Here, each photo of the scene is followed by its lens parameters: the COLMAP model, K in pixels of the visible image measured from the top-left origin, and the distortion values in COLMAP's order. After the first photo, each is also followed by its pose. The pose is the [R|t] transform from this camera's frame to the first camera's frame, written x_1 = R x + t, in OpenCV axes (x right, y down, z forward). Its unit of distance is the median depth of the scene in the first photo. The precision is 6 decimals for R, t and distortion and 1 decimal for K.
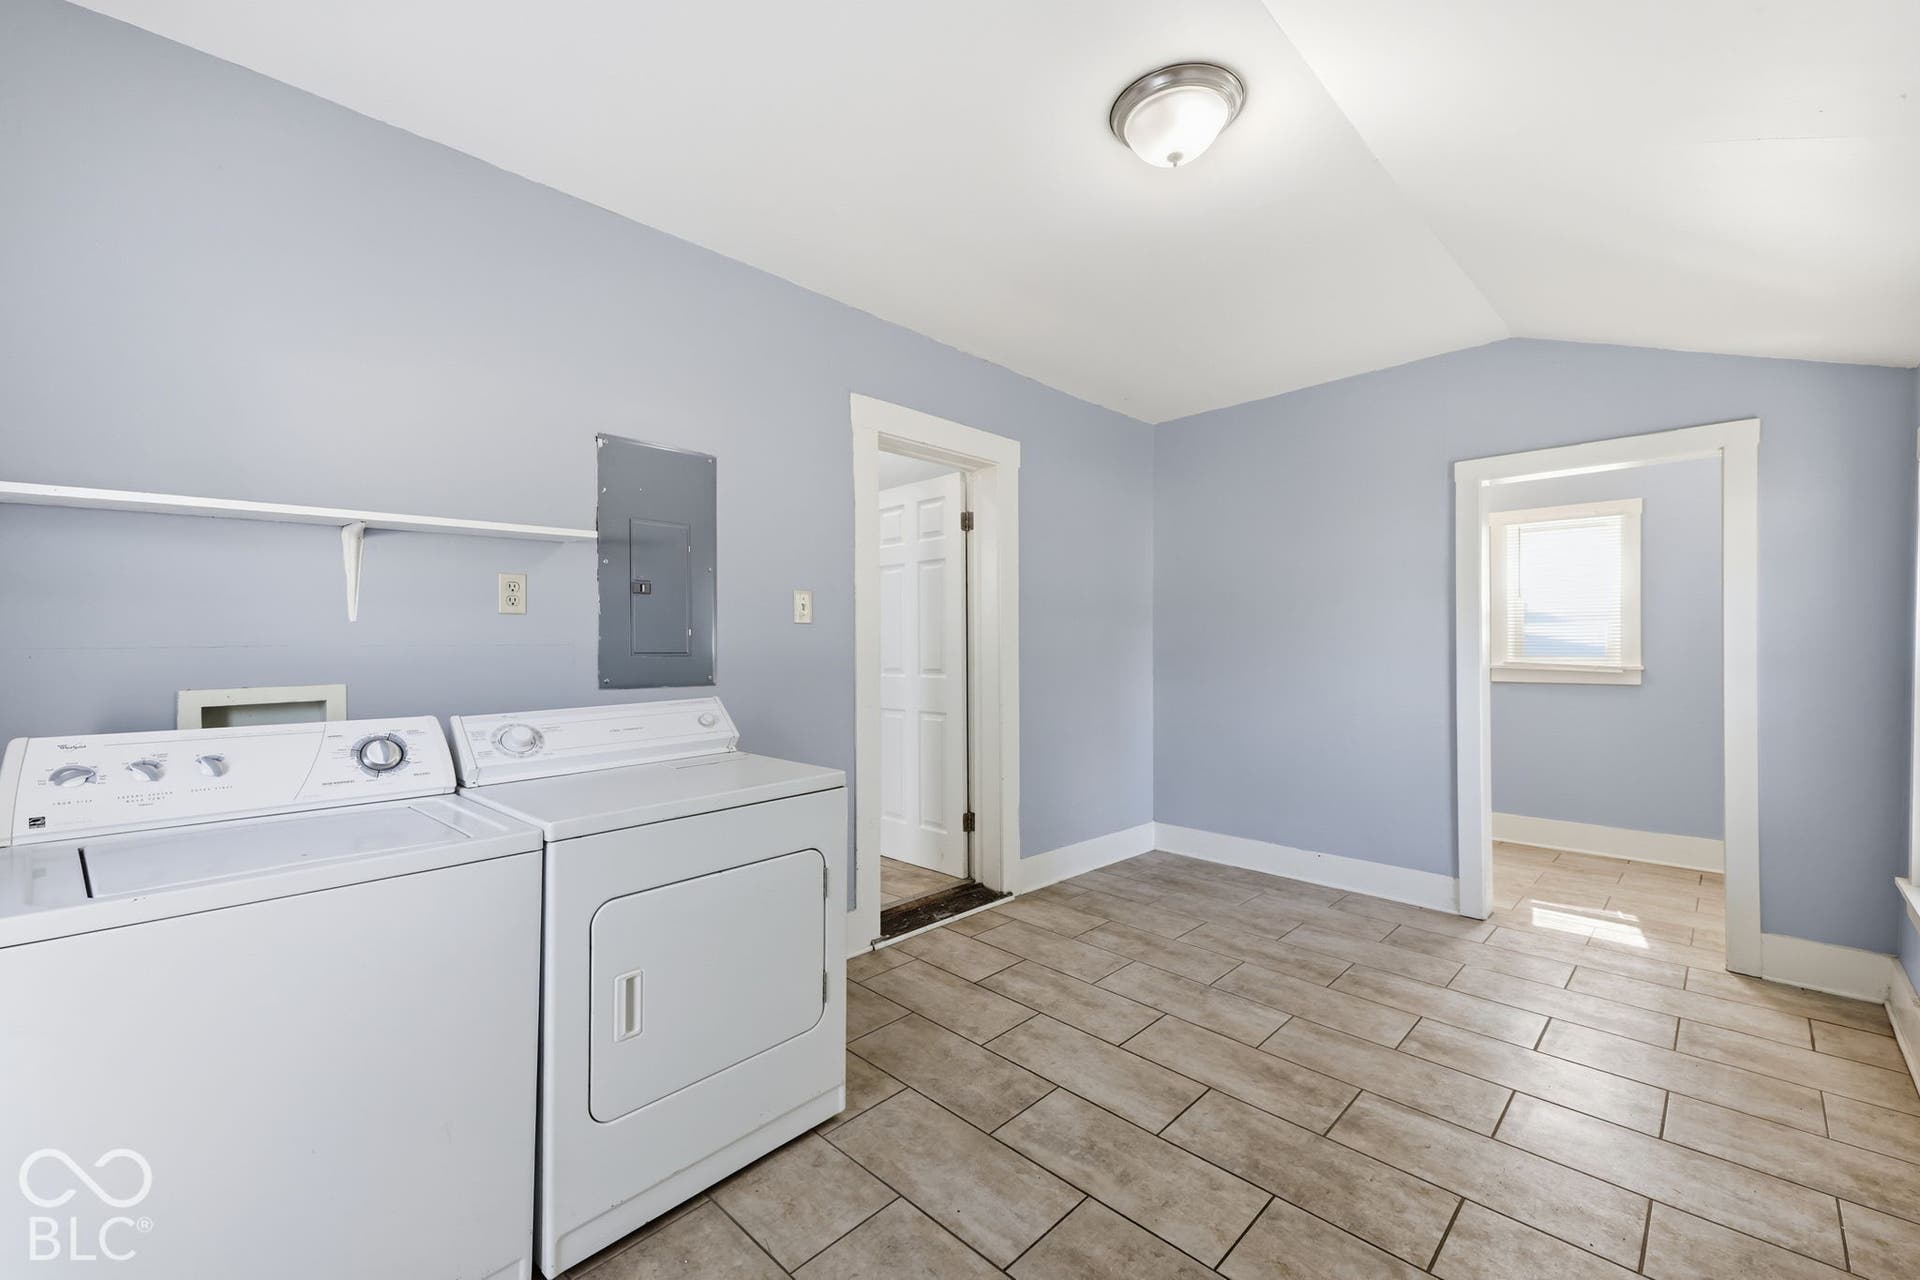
lens RADIAL K [[789.6, 0, 963.9], [0, 789.6, 644.0], [0, 0, 1]] dist [0.003168, 0.000108]
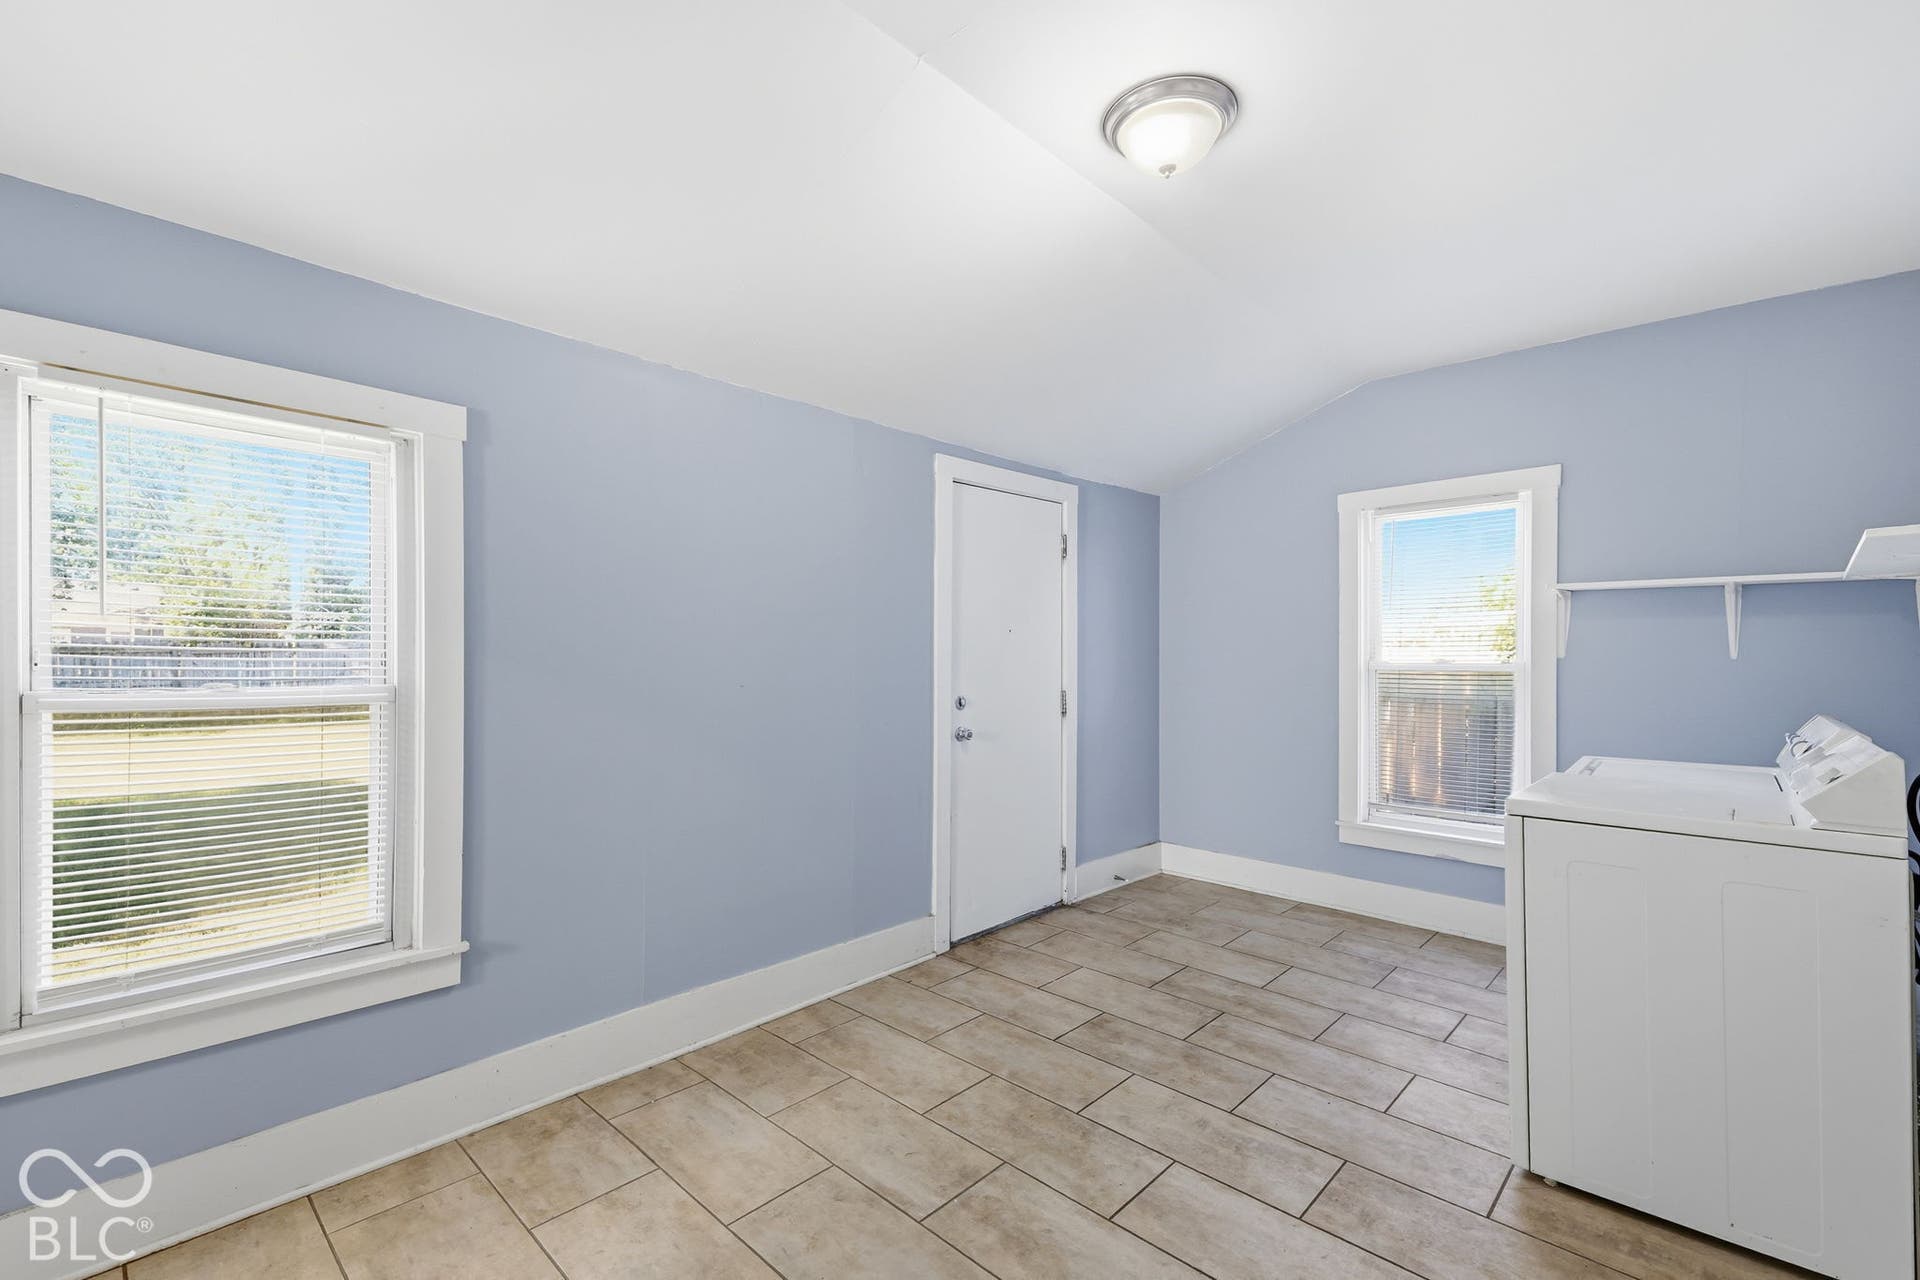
lens RADIAL K [[789.6, 0, 963.9], [0, 789.6, 644.0], [0, 0, 1]] dist [0.003168, 0.000108]
pose [[-0.999990, -0.000872, 0.004370, 0.502683], [-0.000862, 0.999997, 0.002284, -0.024712], [-0.004372, 0.002280, -0.999988, 1.981533]]
